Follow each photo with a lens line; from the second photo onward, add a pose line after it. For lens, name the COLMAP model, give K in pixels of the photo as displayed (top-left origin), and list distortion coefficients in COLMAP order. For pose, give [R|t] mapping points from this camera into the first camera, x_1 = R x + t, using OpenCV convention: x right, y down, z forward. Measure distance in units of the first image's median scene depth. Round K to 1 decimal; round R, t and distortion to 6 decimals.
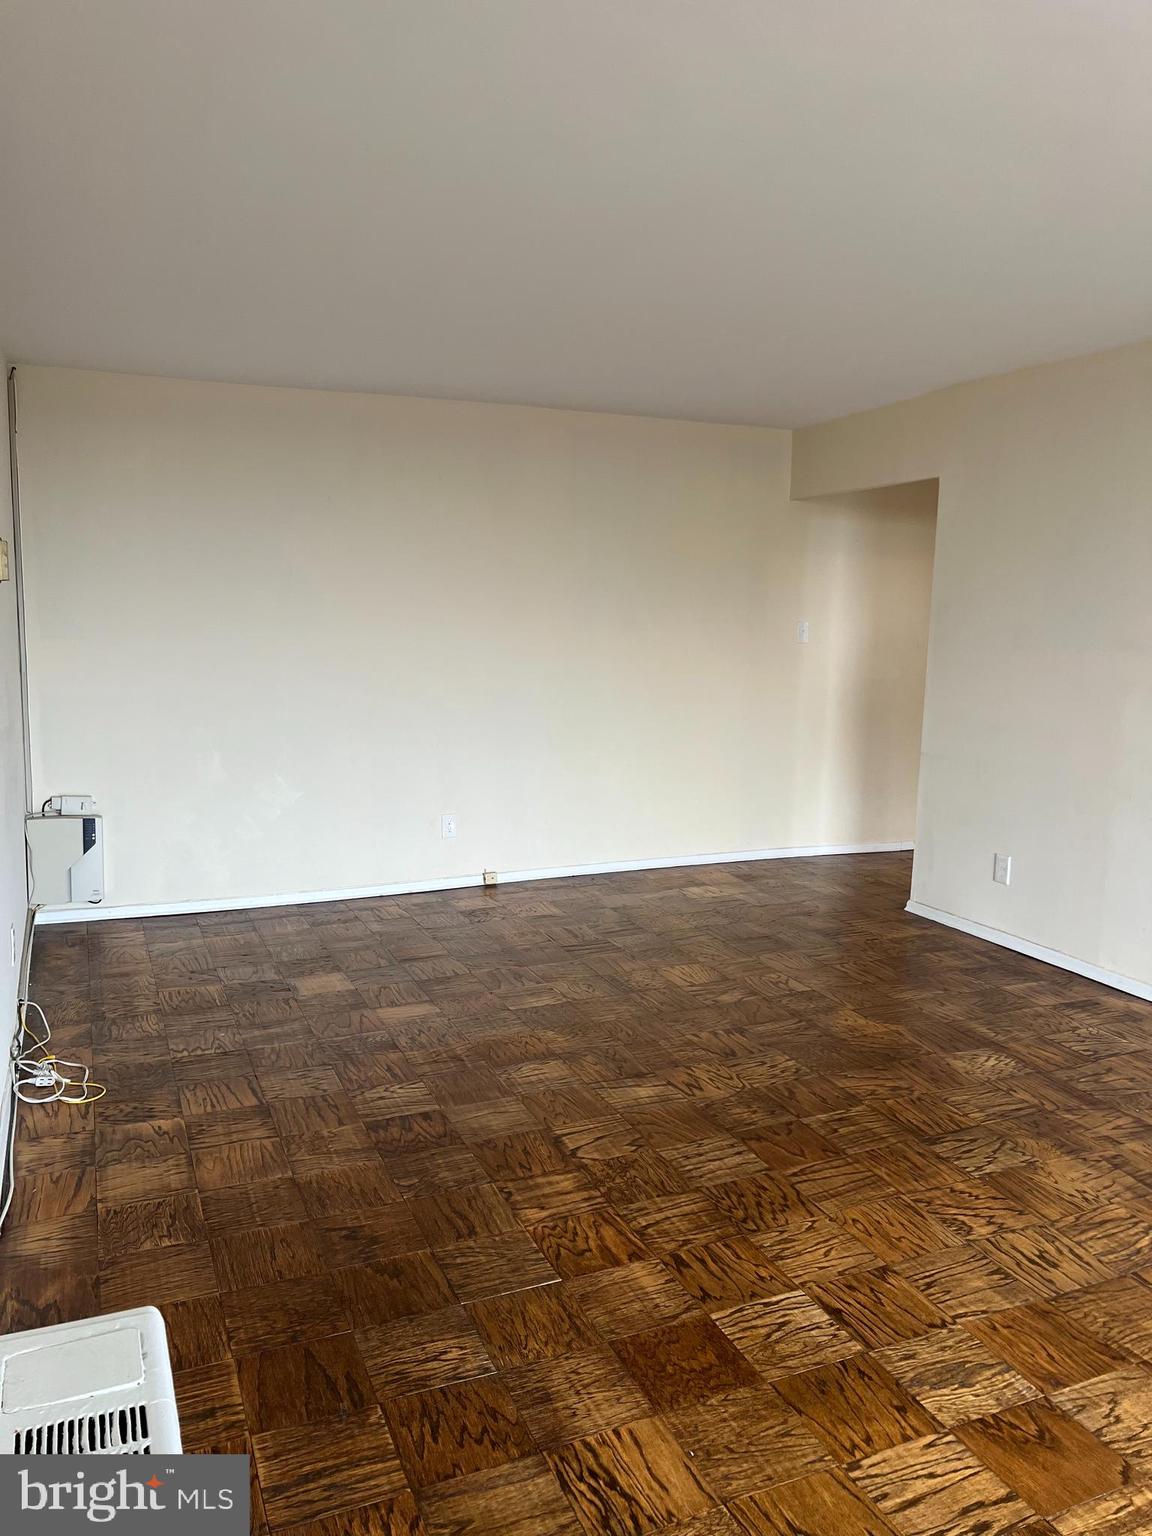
lens RADIAL K [[1151.5, 0, 586.3], [0, 1151.5, 763.6], [0, 0, 1]] dist [0.041406, -0.039640]
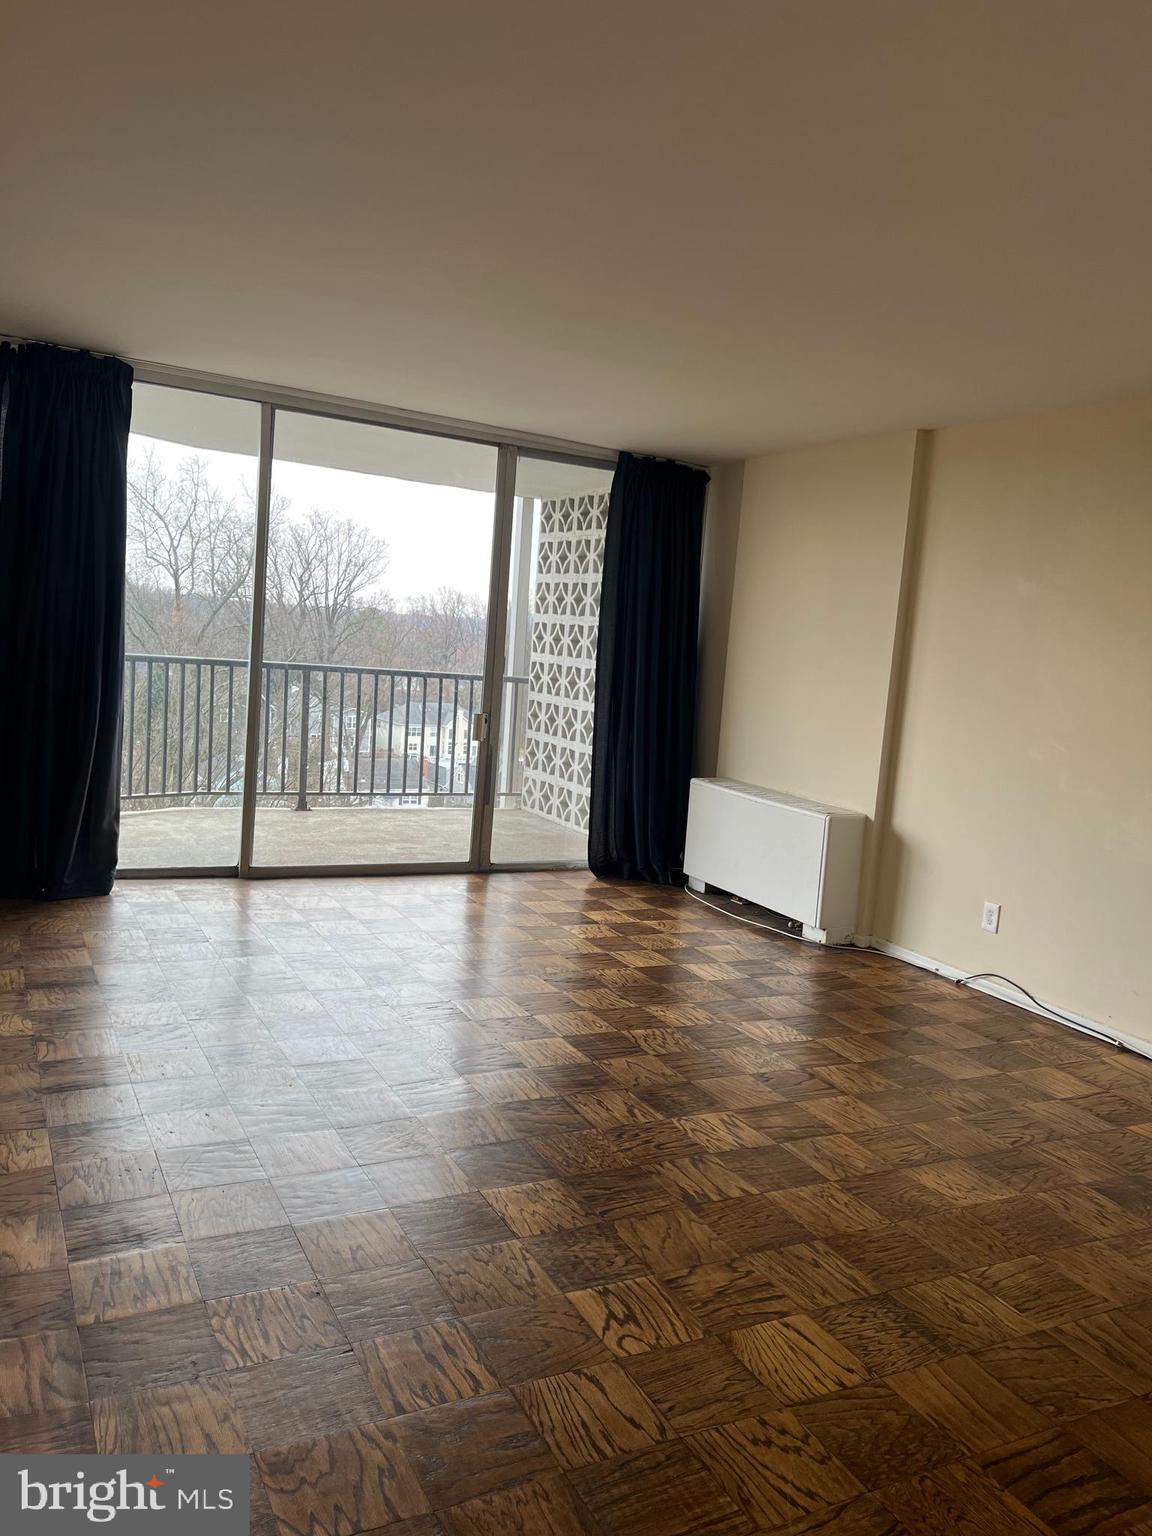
lens RADIAL K [[1151.5, 0, 583.2], [0, 1151.5, 762.6], [0, 0, 1]] dist [0.041406, -0.039640]
pose [[-0.992681, -0.086933, -0.083828, 0.271215], [-0.105123, 0.963685, 0.245479, -0.195668], [0.059444, 0.252495, -0.965771, 1.559565]]
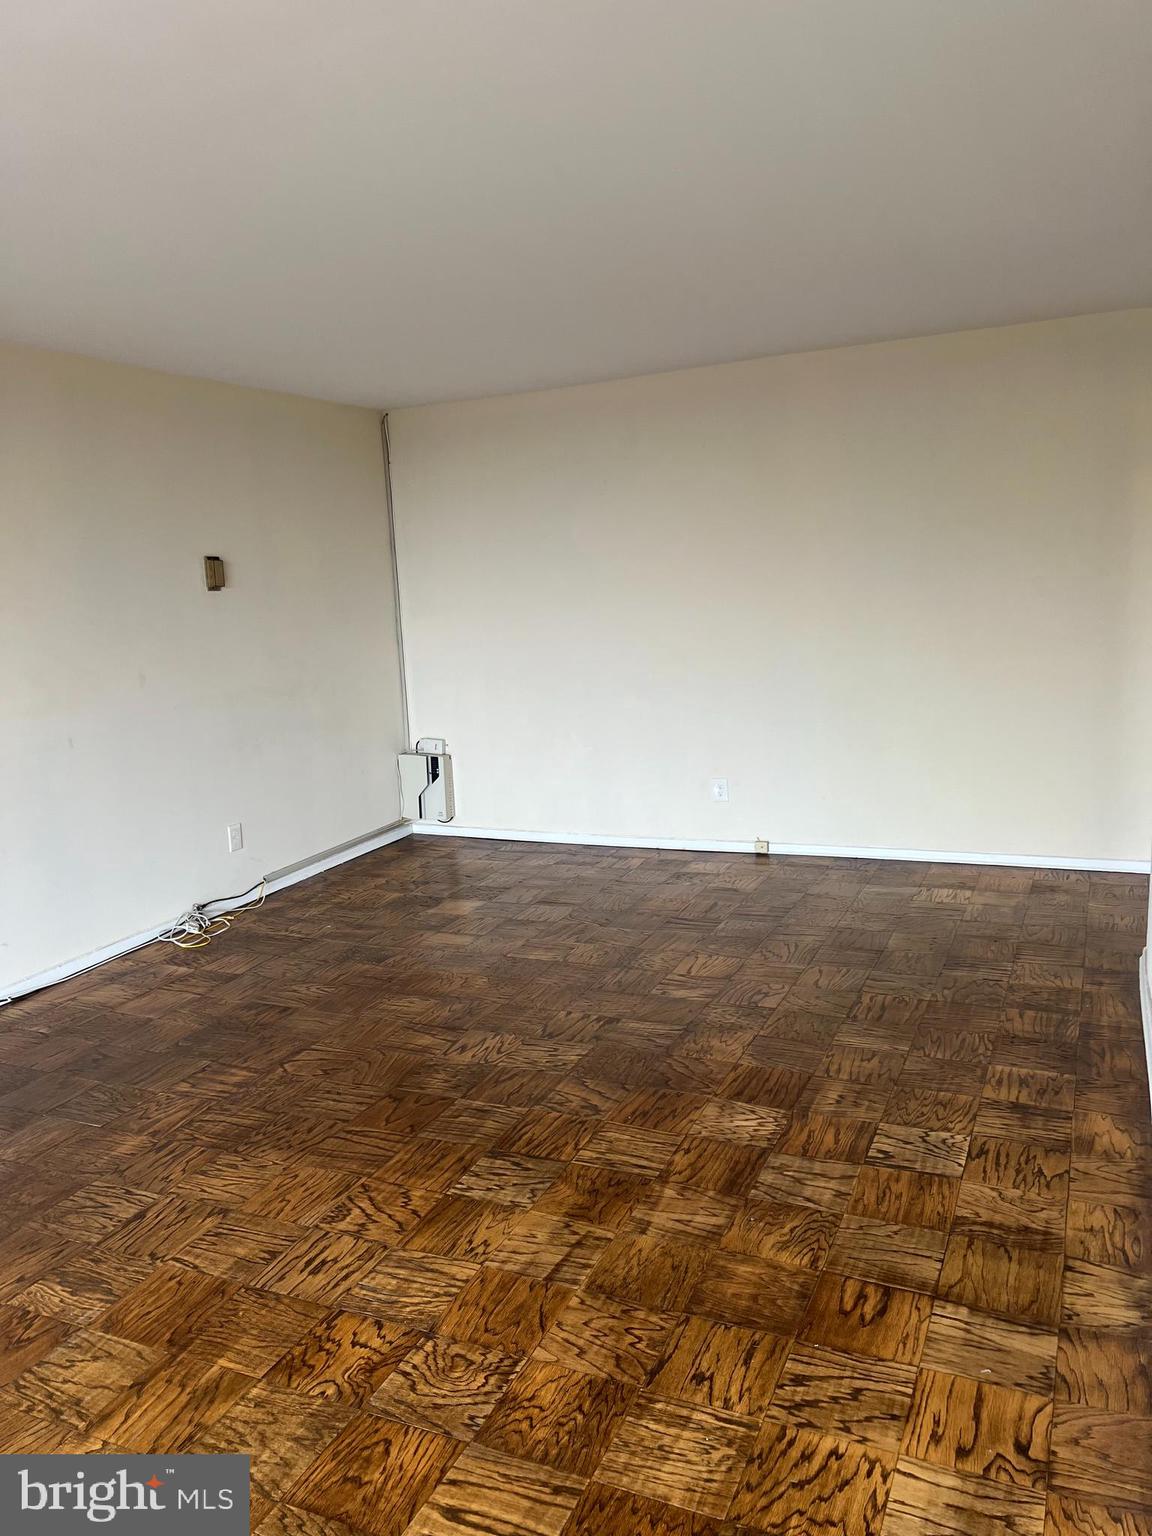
lens RADIAL K [[1151.5, 0, 568.6], [0, 1151.5, 752.5], [0, 0, 1]] dist [0.041406, -0.039640]
pose [[0.661056, 0.067790, -0.747268, 0.778707], [-0.038588, 0.997664, 0.056370, -0.043460], [0.749344, -0.008428, 0.662127, 0.322559]]
